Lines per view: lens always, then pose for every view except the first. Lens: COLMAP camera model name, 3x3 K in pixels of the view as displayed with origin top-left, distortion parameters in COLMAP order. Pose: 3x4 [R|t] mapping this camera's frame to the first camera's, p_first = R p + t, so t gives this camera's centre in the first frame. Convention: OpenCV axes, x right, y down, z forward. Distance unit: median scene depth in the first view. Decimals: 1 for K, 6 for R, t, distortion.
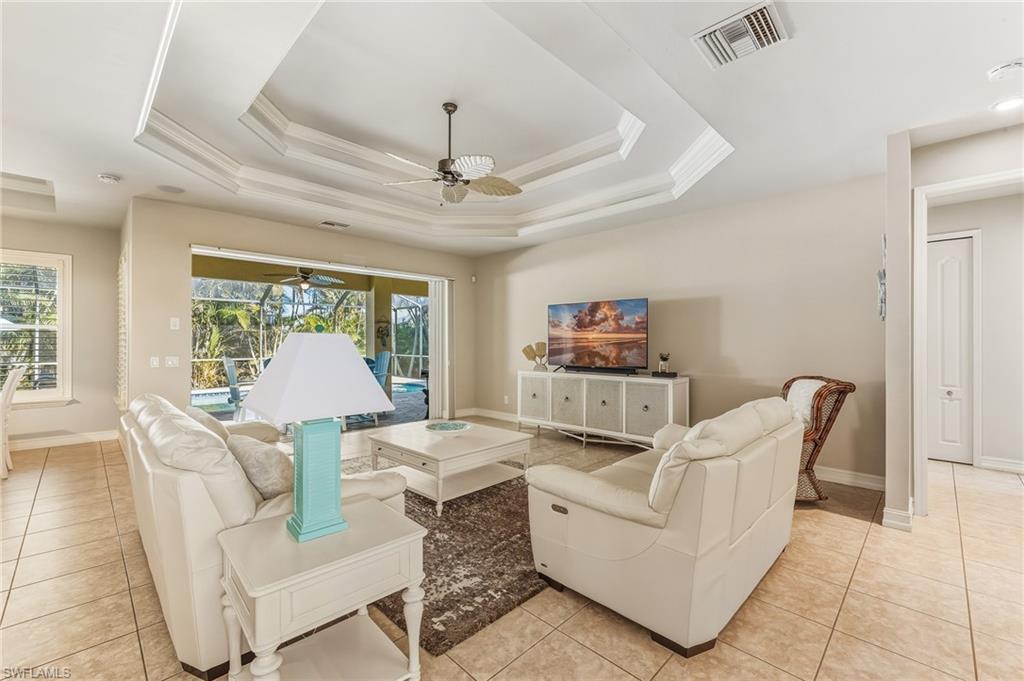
lens RADIAL K [[432.1, 0, 511.8], [0, 432.1, 337.3], [0, 0, 1]] dist [0.001388, -0.000319]
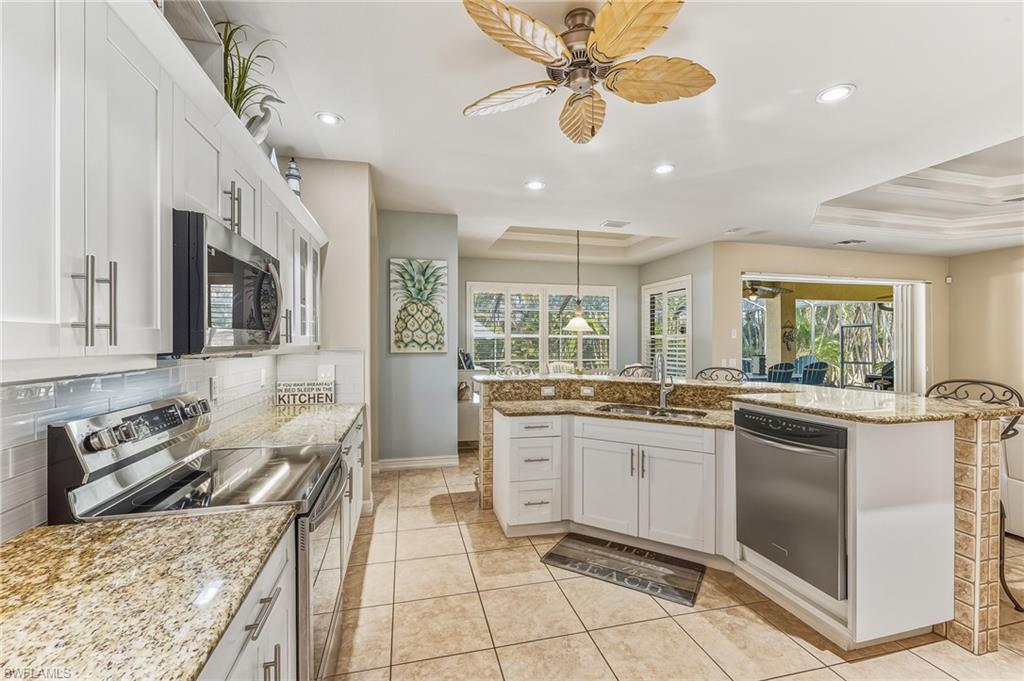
lens RADIAL K [[432.1, 0, 511.8], [0, 432.1, 337.3], [0, 0, 1]] dist [0.001388, -0.000319]
pose [[0.856867, -0.005117, -0.515512, -0.415092], [0.004256, 0.999987, -0.002852, -0.013035], [0.515520, 0.000250, 0.856878, -0.280143]]
